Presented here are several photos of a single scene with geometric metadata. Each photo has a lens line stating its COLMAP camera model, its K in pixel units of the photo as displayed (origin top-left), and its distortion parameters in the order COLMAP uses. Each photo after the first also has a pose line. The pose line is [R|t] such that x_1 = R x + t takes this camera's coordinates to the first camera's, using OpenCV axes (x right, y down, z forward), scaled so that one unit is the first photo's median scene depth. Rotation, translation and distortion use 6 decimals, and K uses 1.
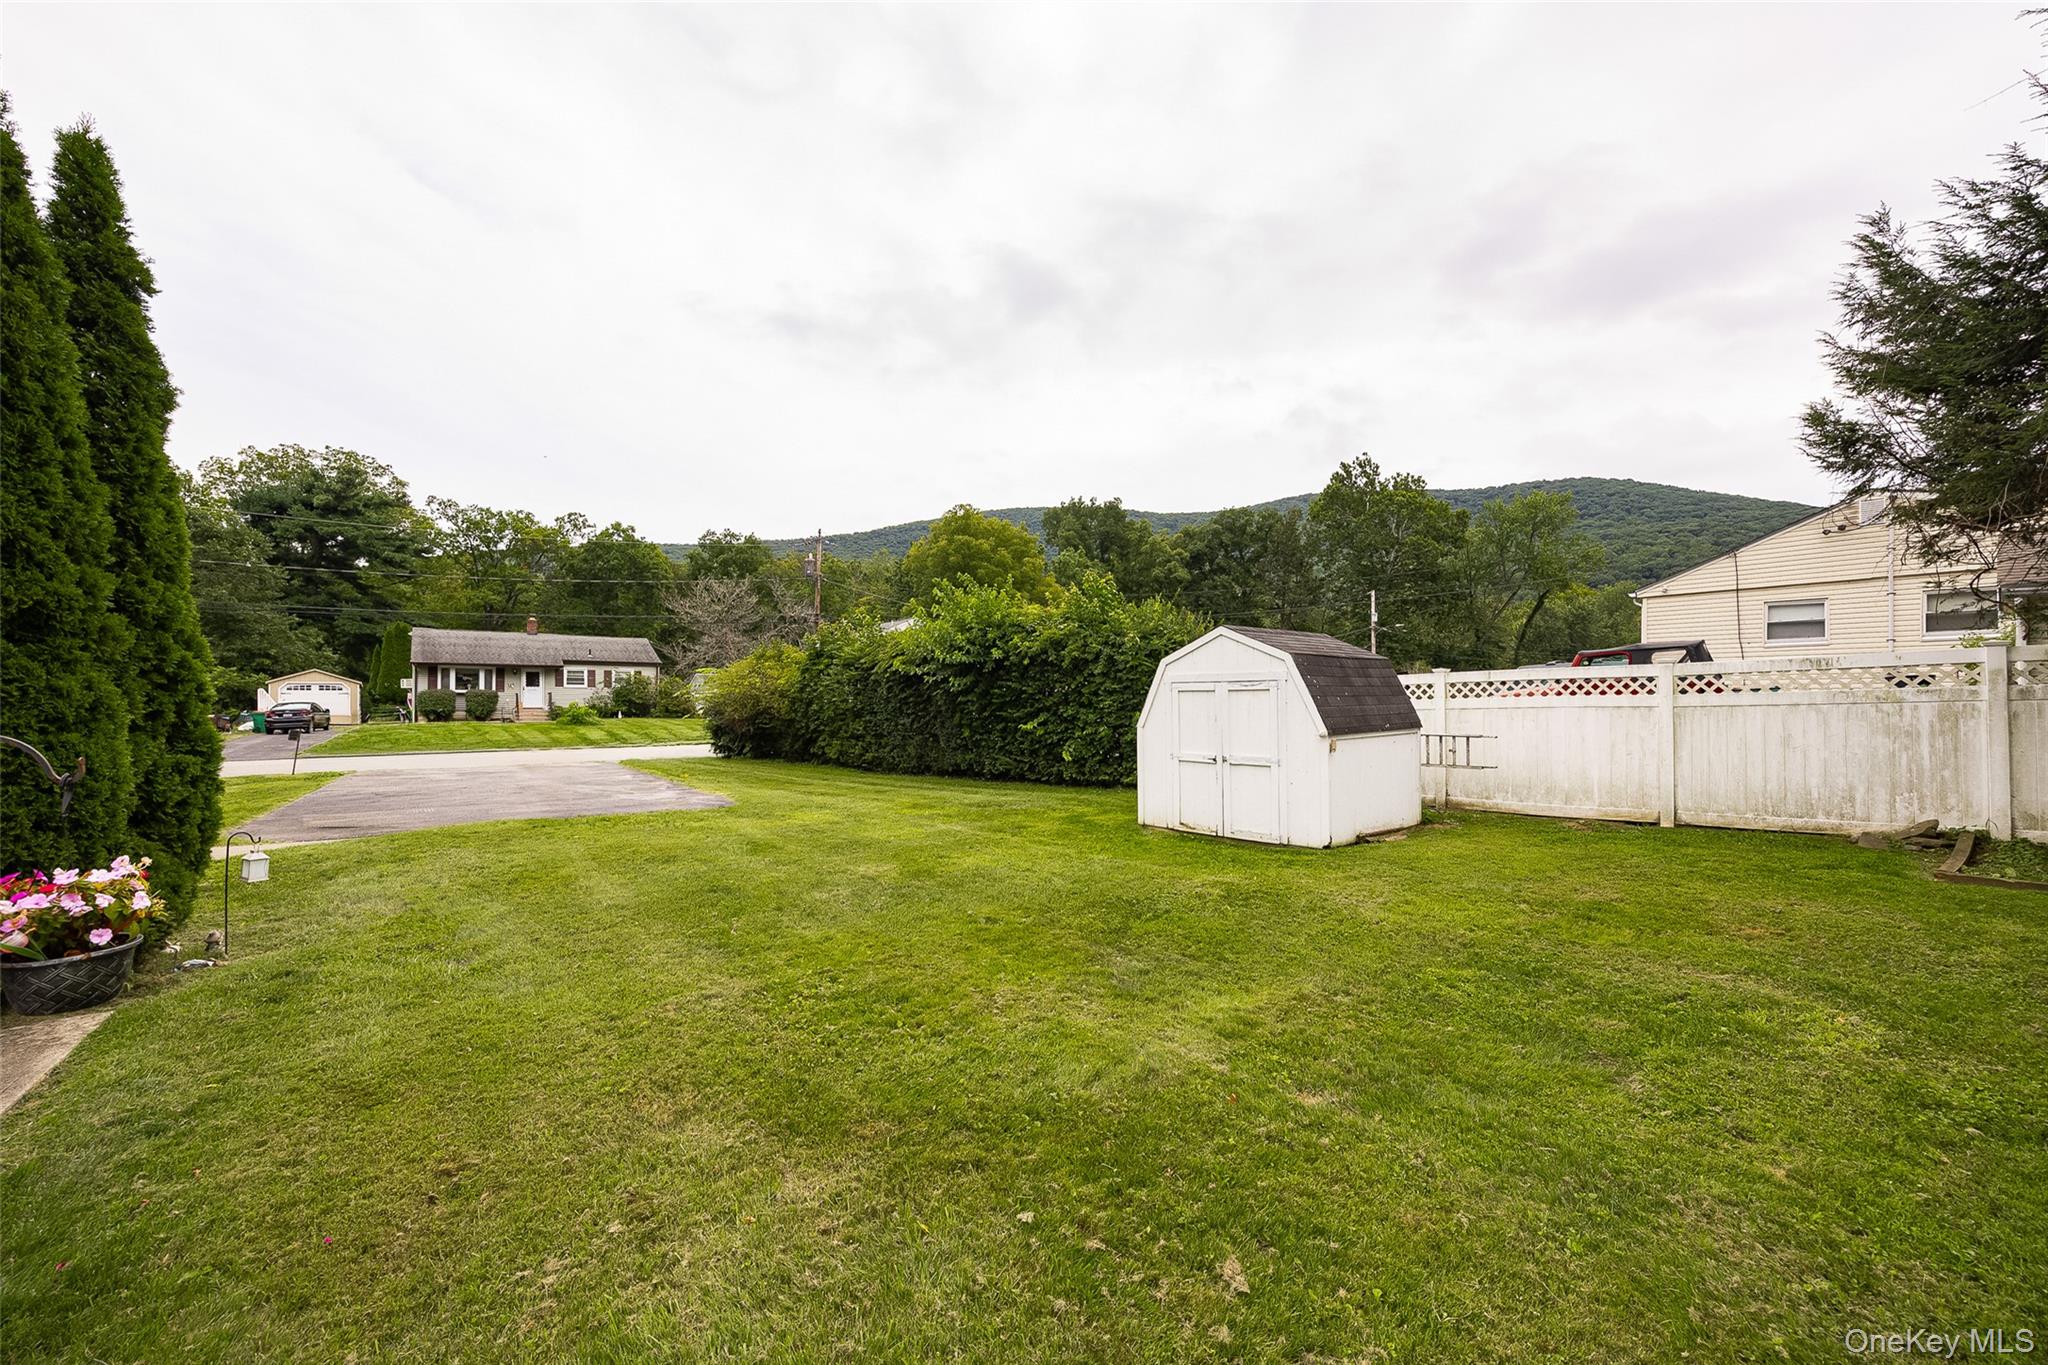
lens RADIAL K [[782.6, 0, 1024.0], [0, 782.6, 682.5], [0, 0, 1]] dist [0.000736, 0.000066]
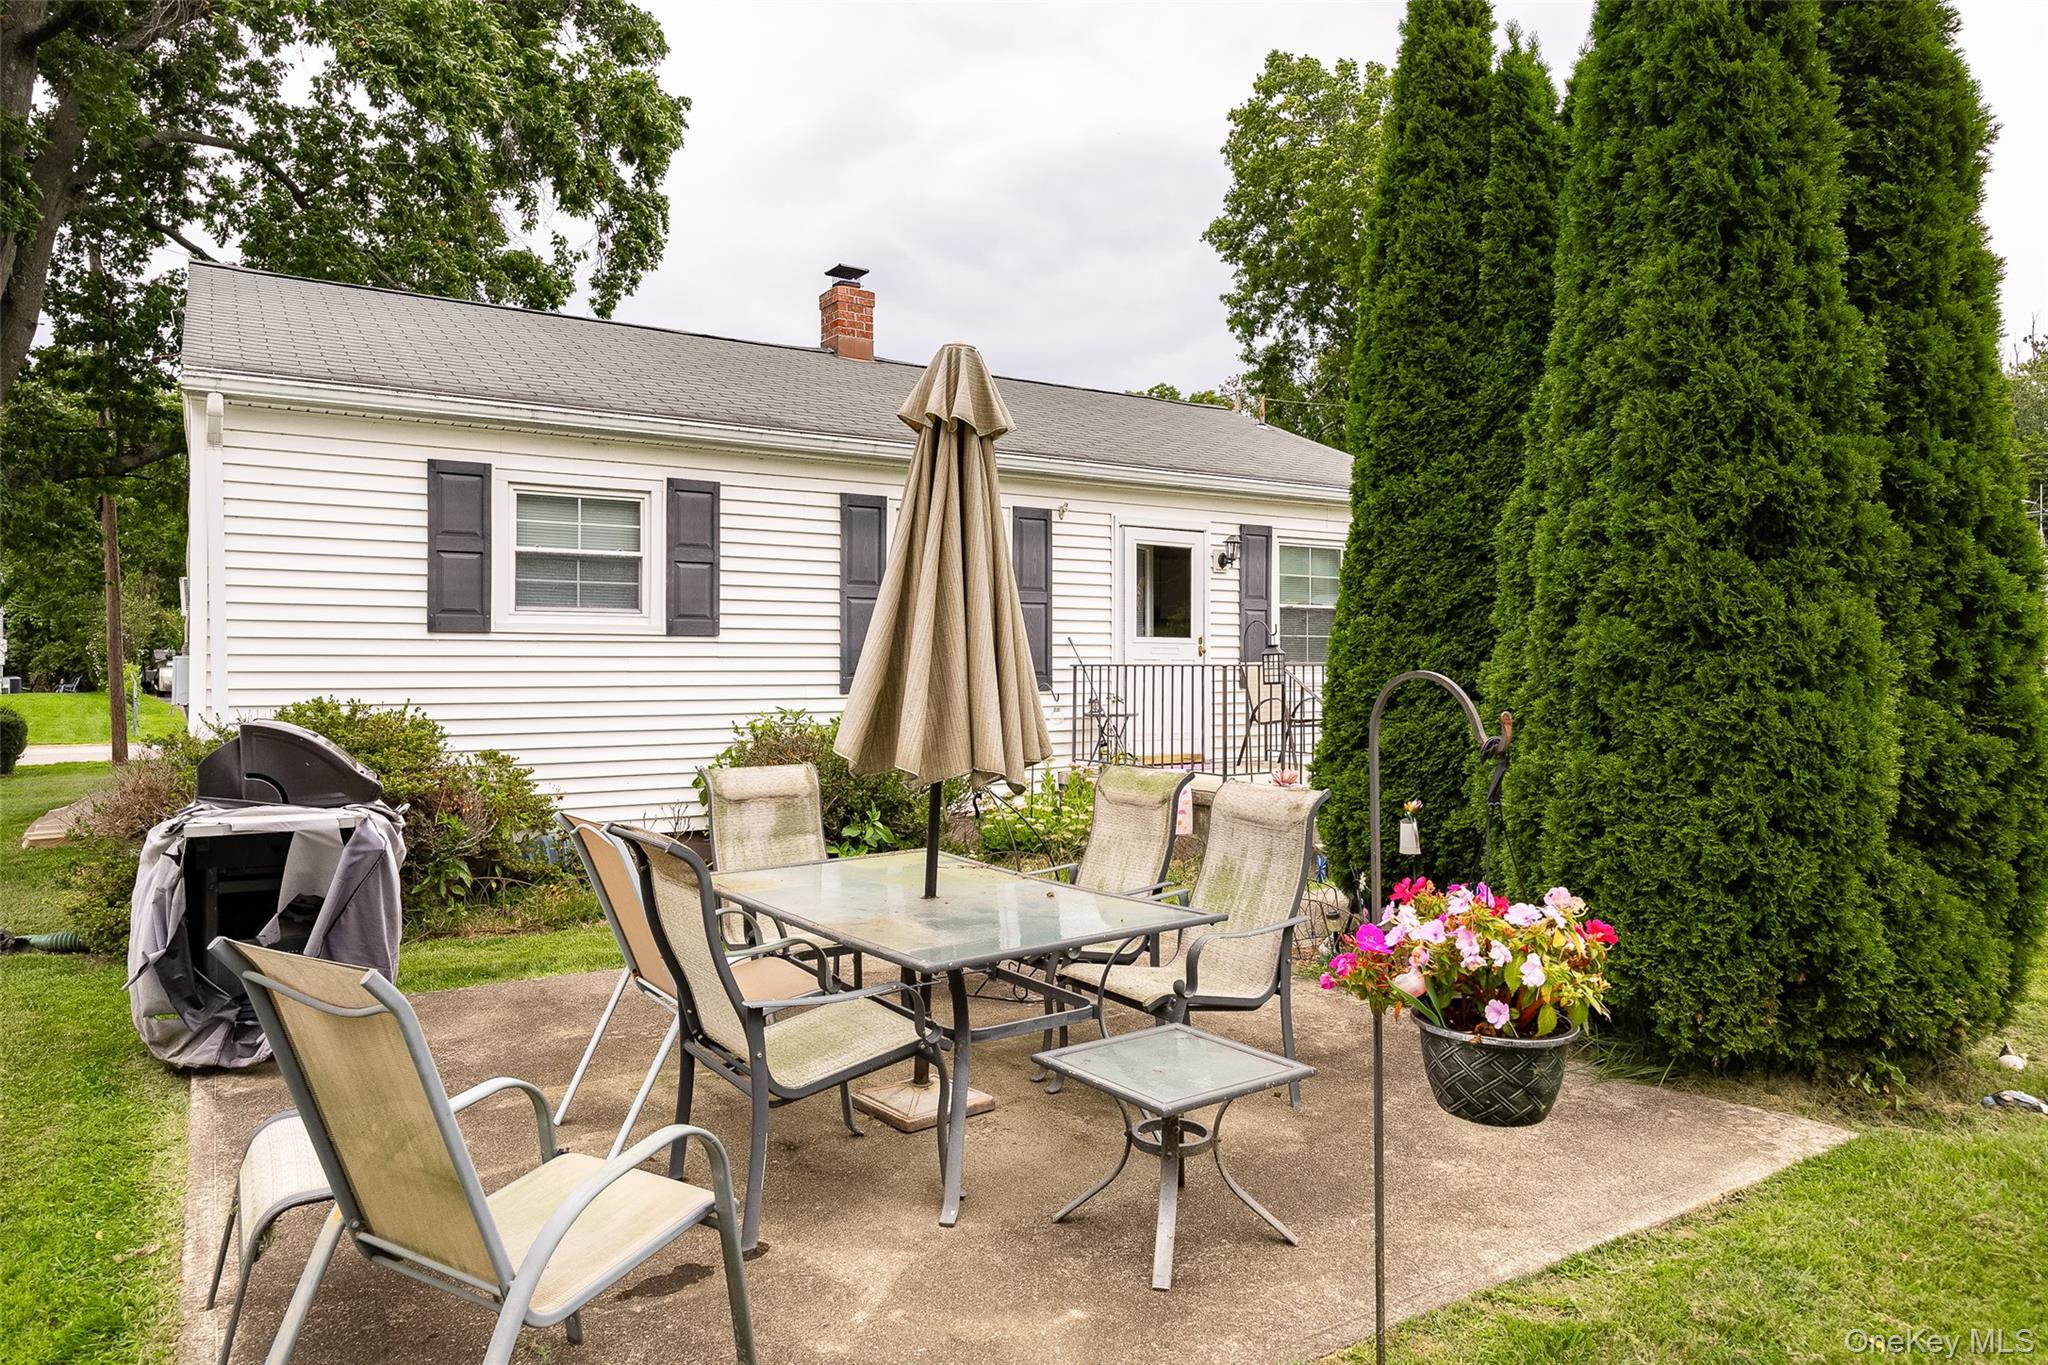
lens RADIAL K [[1306.0, 0, 1026.8], [0, 1306.0, 667.9], [0, 0, 1]] dist [0.009352, 0.002913]
pose [[-0.019163, 0.000018, -0.999816, -0.097654], [0.026355, 0.999653, -0.000487, 0.029066], [0.999469, -0.026359, -0.019157, 0.360222]]
